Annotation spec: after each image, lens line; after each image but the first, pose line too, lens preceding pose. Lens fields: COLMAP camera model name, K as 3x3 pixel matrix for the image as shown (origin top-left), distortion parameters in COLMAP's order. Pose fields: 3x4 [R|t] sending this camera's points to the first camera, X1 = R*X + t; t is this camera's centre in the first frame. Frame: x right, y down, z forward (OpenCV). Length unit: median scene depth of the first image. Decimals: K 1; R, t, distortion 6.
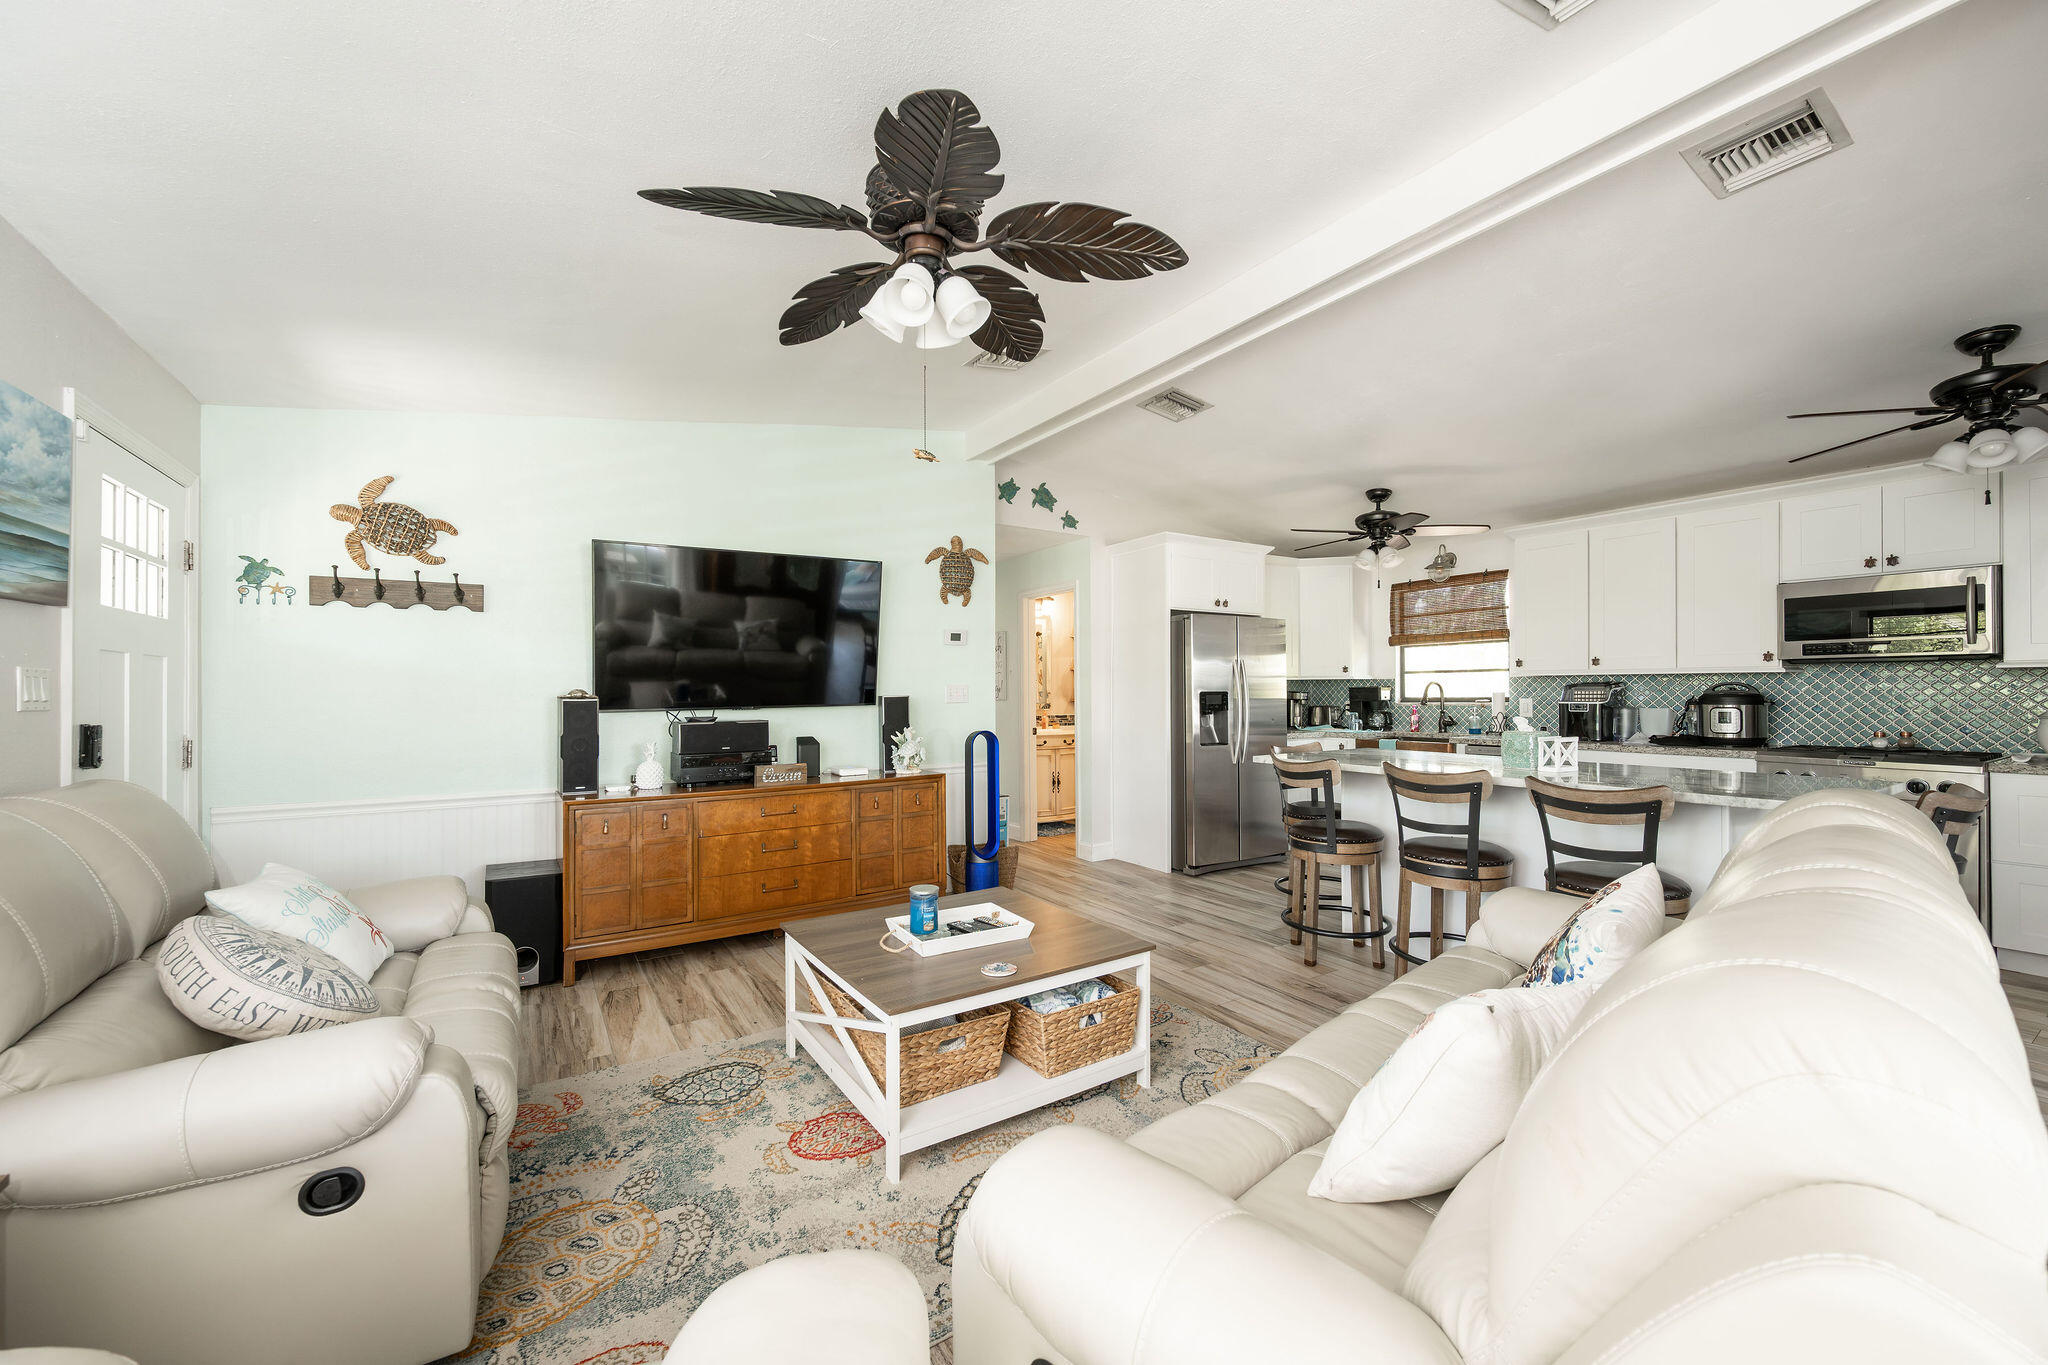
lens RADIAL K [[803.4, 0, 1024.4], [0, 803.4, 689.2], [0, 0, 1]] dist [0.000720, 0.000113]
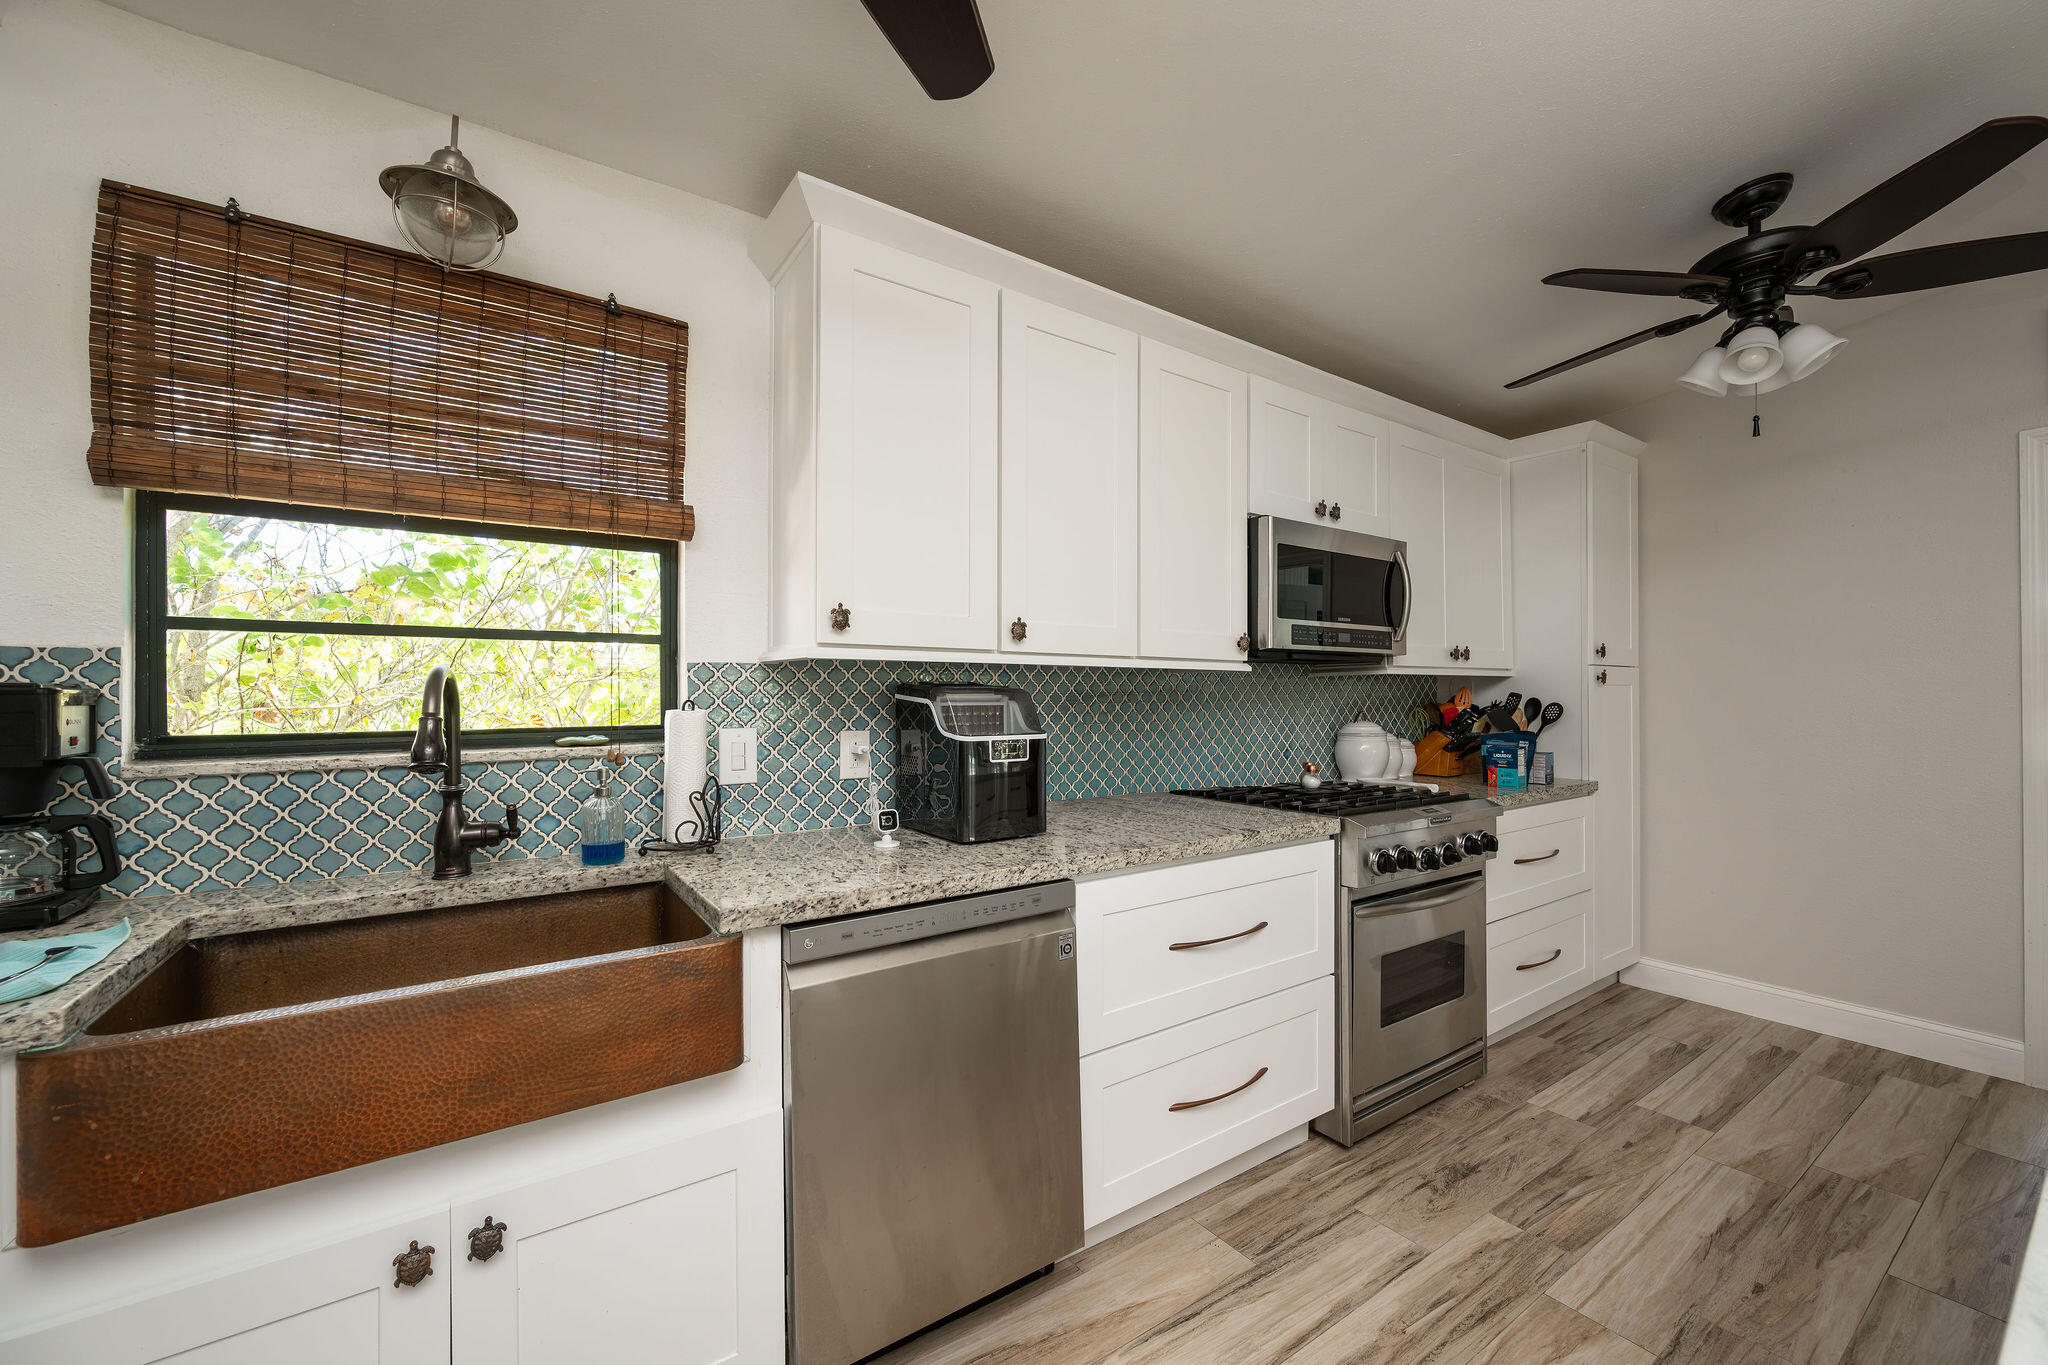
lens RADIAL K [[803.4, 0, 1031.0], [0, 803.4, 694.0], [0, 0, 1]] dist [0.000720, 0.000113]
pose [[-0.035686, 0.002114, 0.999361, 0.301263], [-0.003725, 0.999991, -0.002248, -0.002412], [-0.999356, -0.003803, -0.035678, 0.937679]]
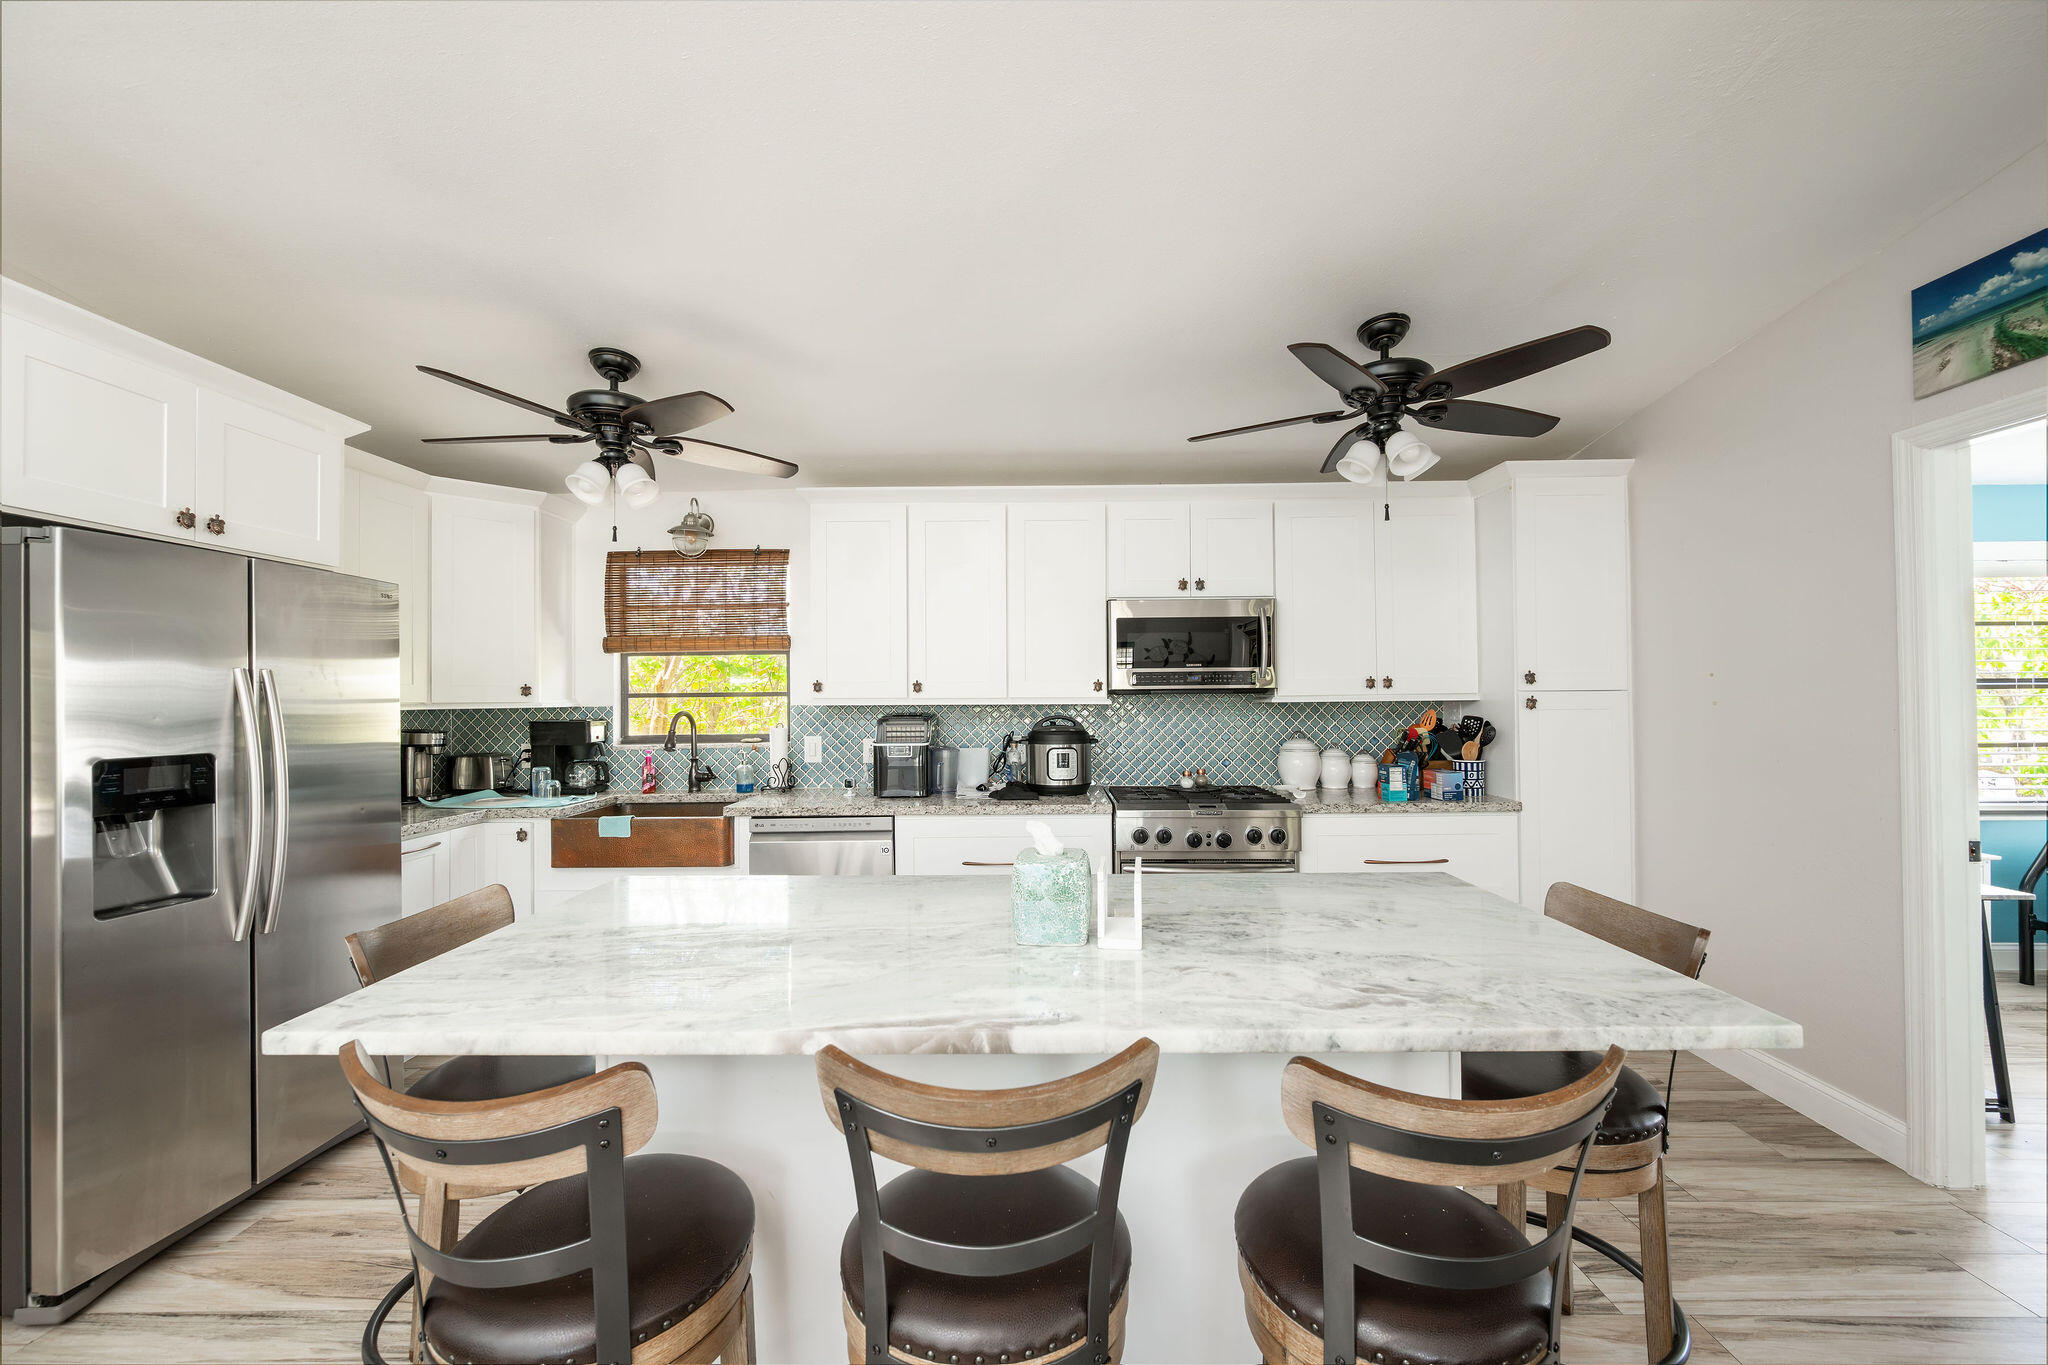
lens RADIAL K [[803.4, 0, 1027.5], [0, 803.4, 690.9], [0, 0, 1]] dist [0.000720, 0.000113]
pose [[0.552370, 0.006753, 0.833572, 0.151612], [0.003199, 0.999943, -0.010221, -0.021392], [-0.833593, 0.008312, 0.552316, 0.481816]]
